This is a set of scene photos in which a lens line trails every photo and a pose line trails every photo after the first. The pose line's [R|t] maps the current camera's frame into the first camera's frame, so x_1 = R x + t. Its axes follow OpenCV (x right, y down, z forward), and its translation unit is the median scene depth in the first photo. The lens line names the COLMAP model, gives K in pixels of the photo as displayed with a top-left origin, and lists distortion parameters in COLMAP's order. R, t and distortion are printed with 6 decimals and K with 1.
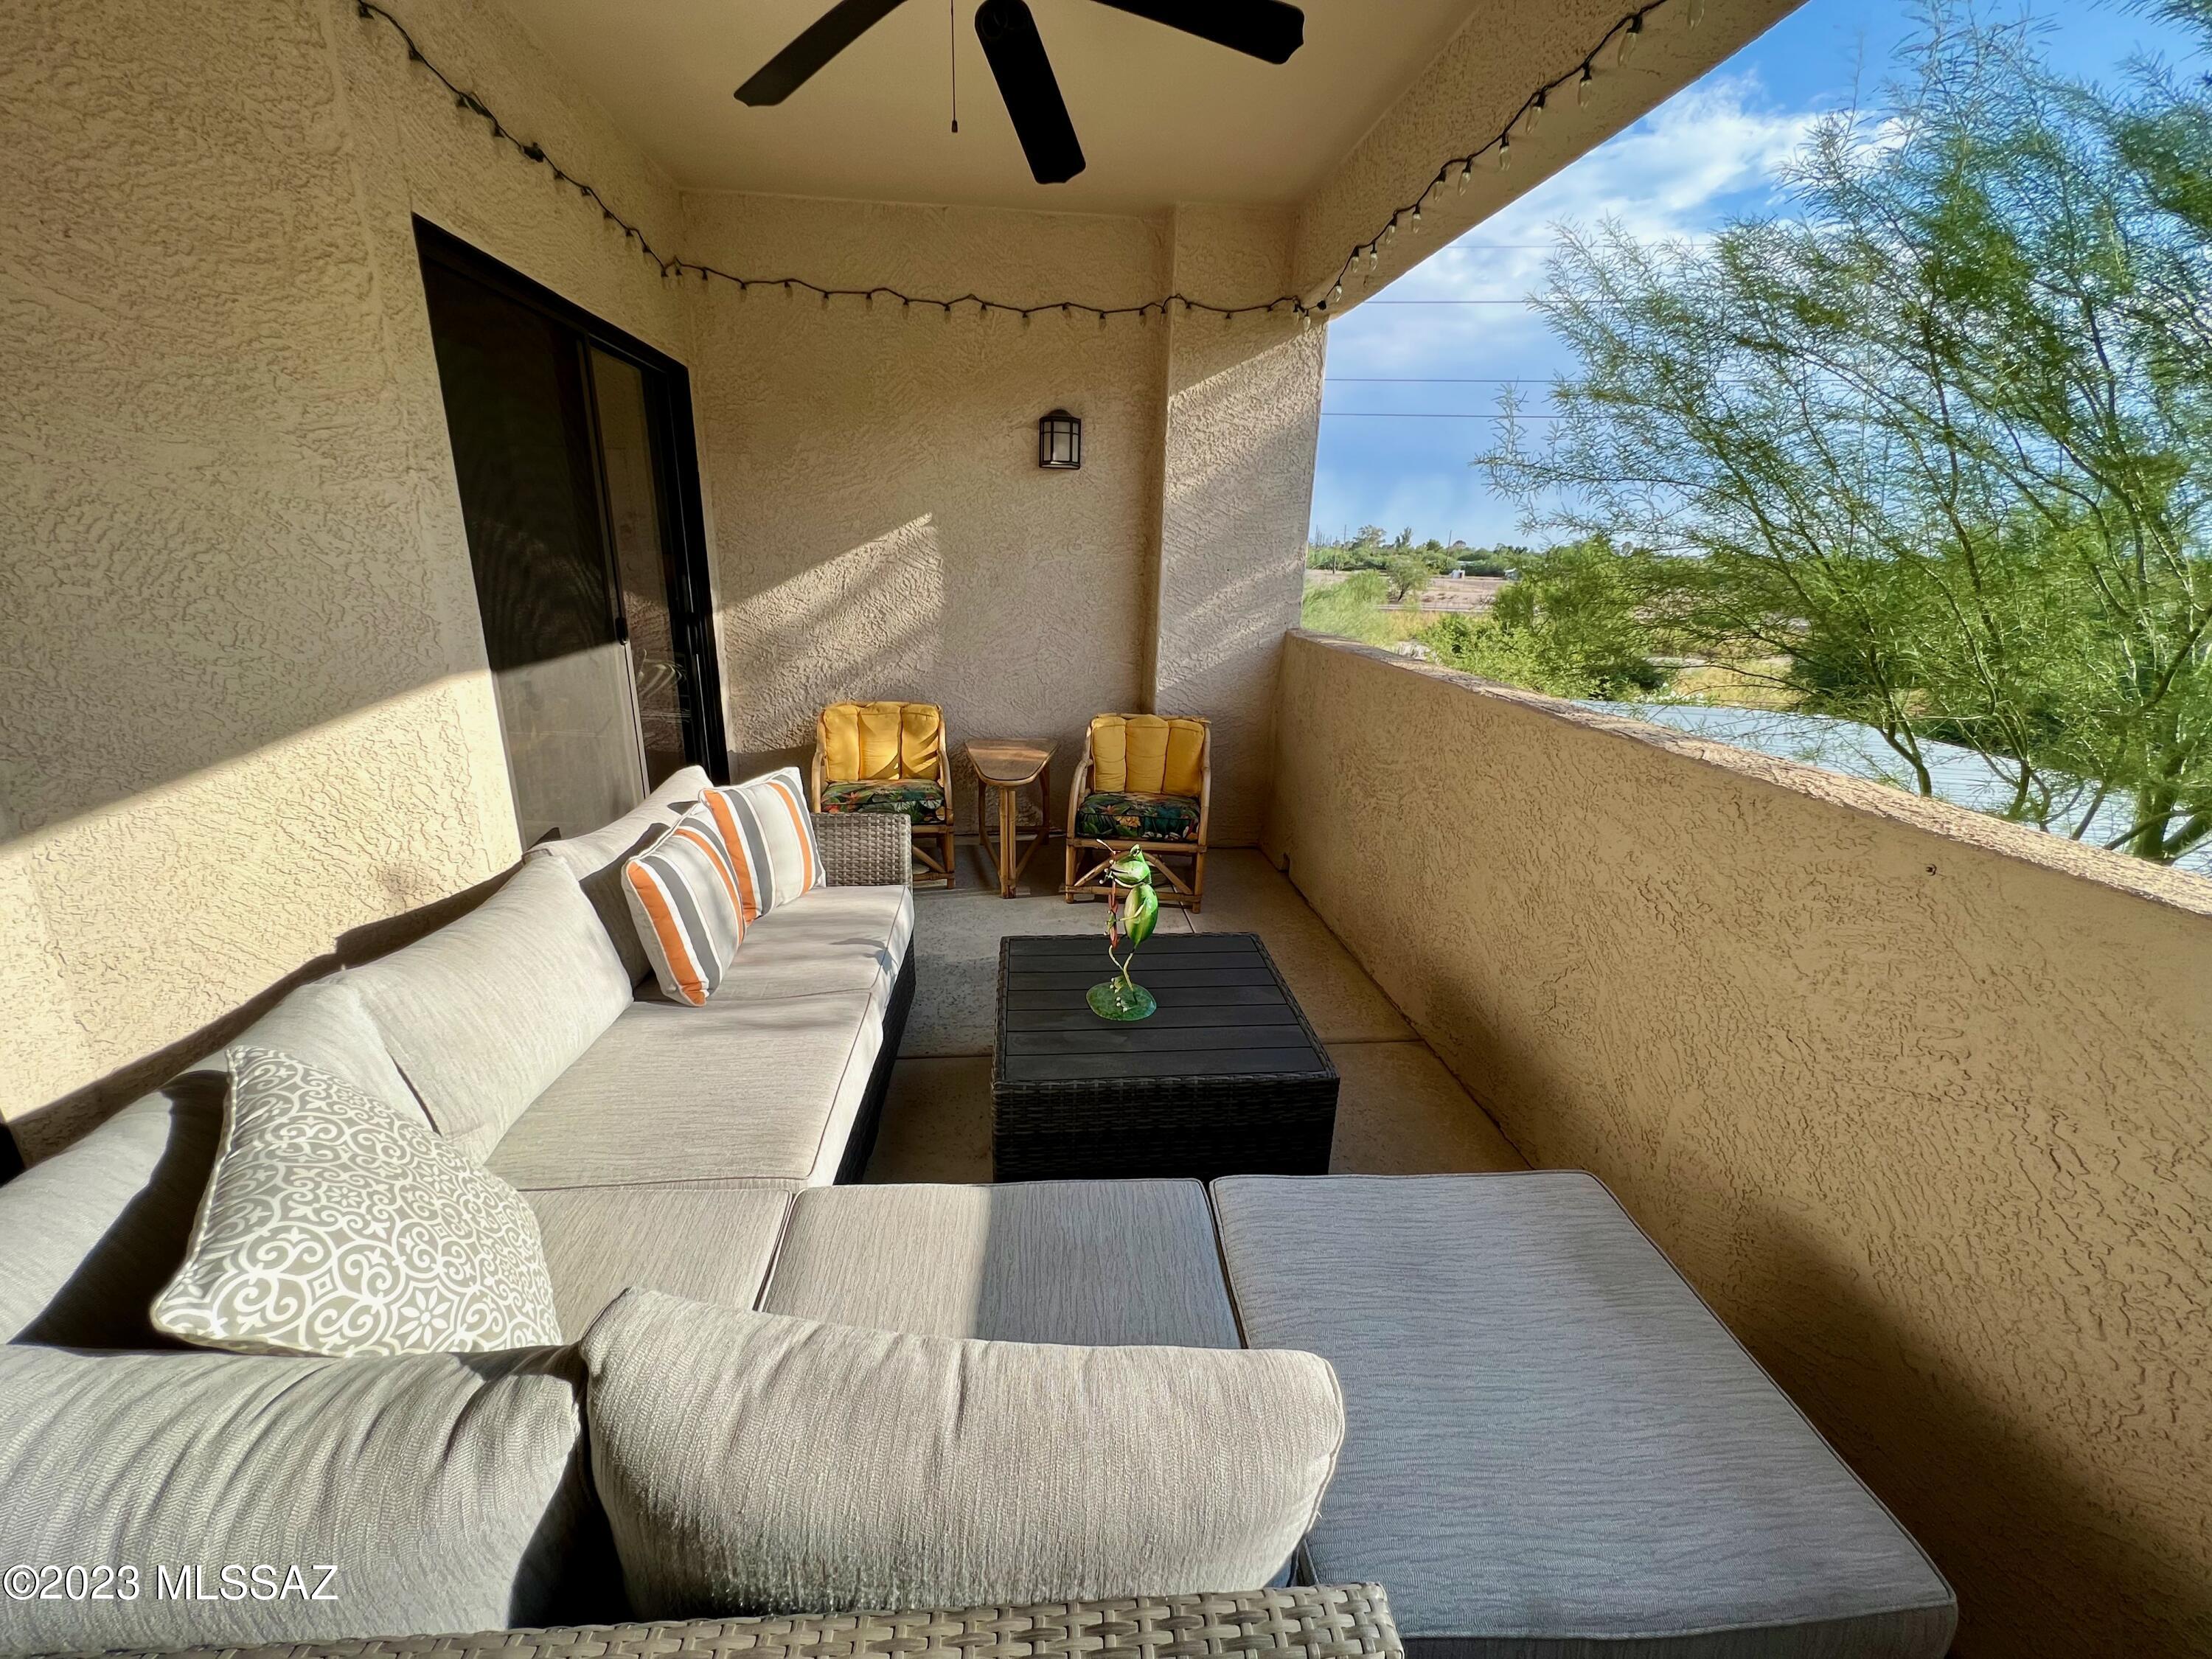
lens RADIAL K [[891.8, 0, 1099.2], [0, 891.8, 820.0], [0, 0, 1]] dist [-0.000011, 0.000740]
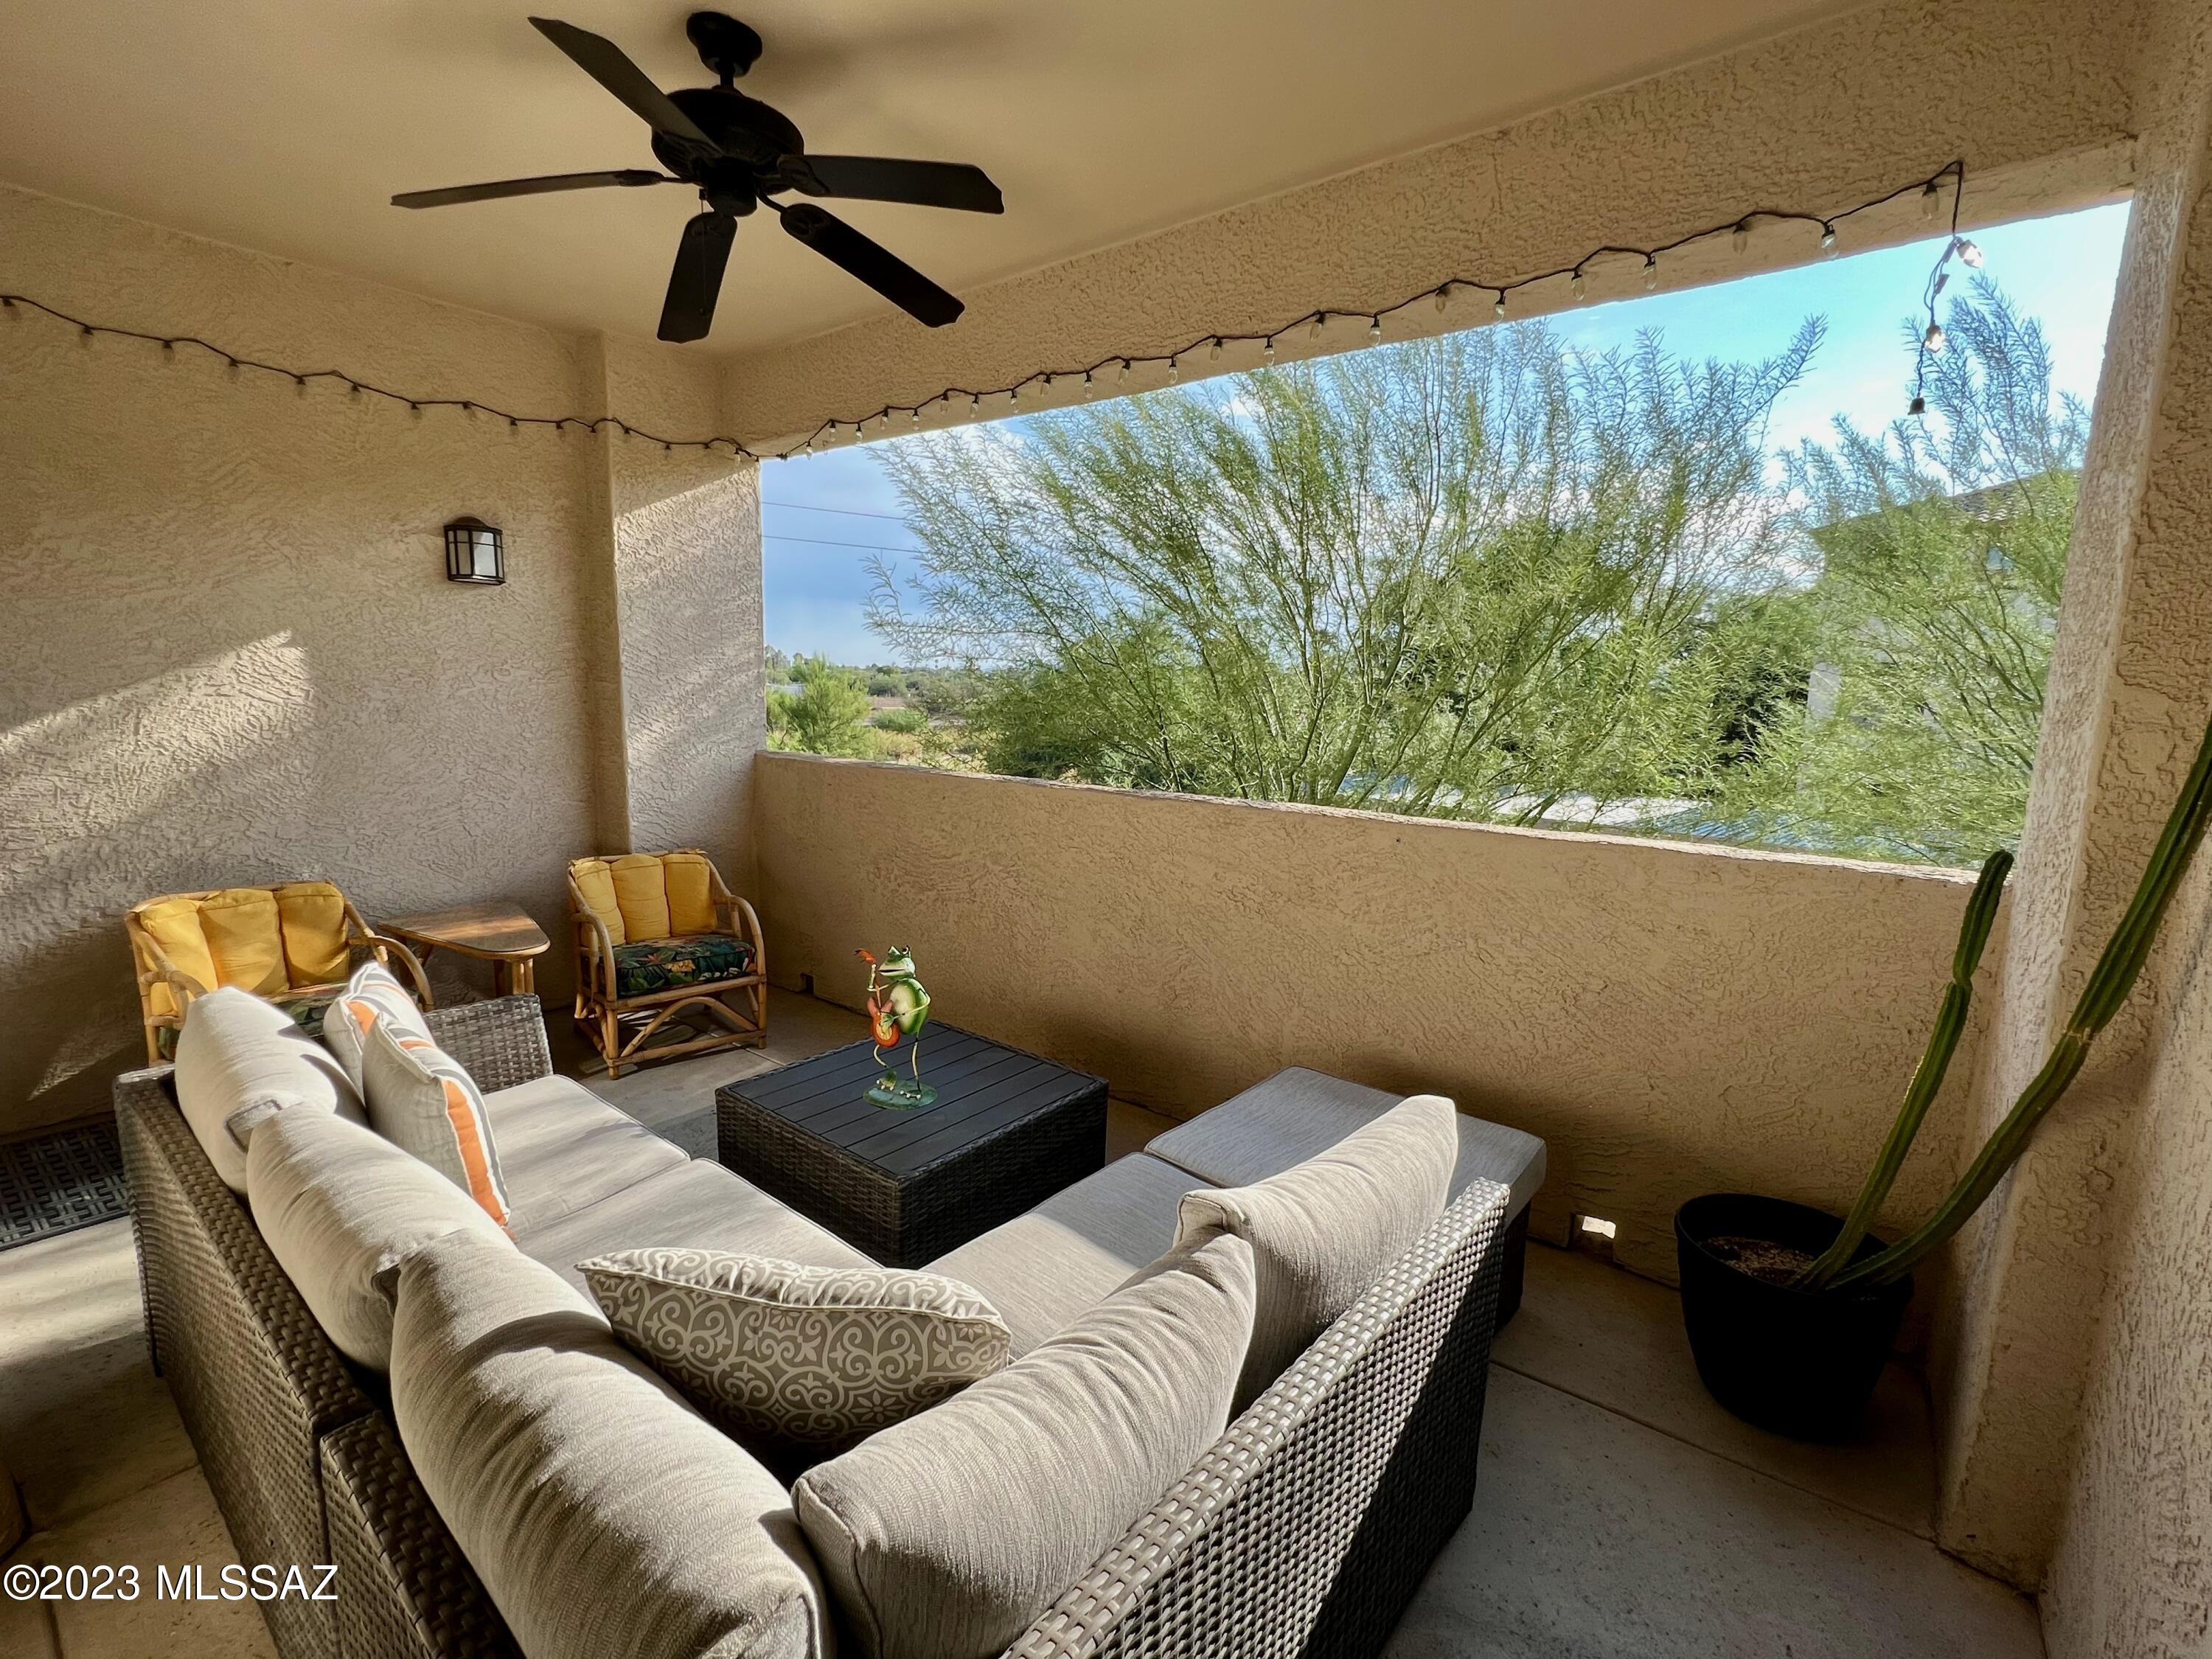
lens RADIAL K [[992.9, 0, 1100.0], [0, 992.9, 824.3], [0, 0, 1]] dist [-0.002146, -0.000341]
pose [[0.698176, -0.113442, 0.706881, -0.344643], [0.207153, 0.977141, -0.047788, -0.003130], [-0.685301, 0.179797, 0.705716, -0.031441]]
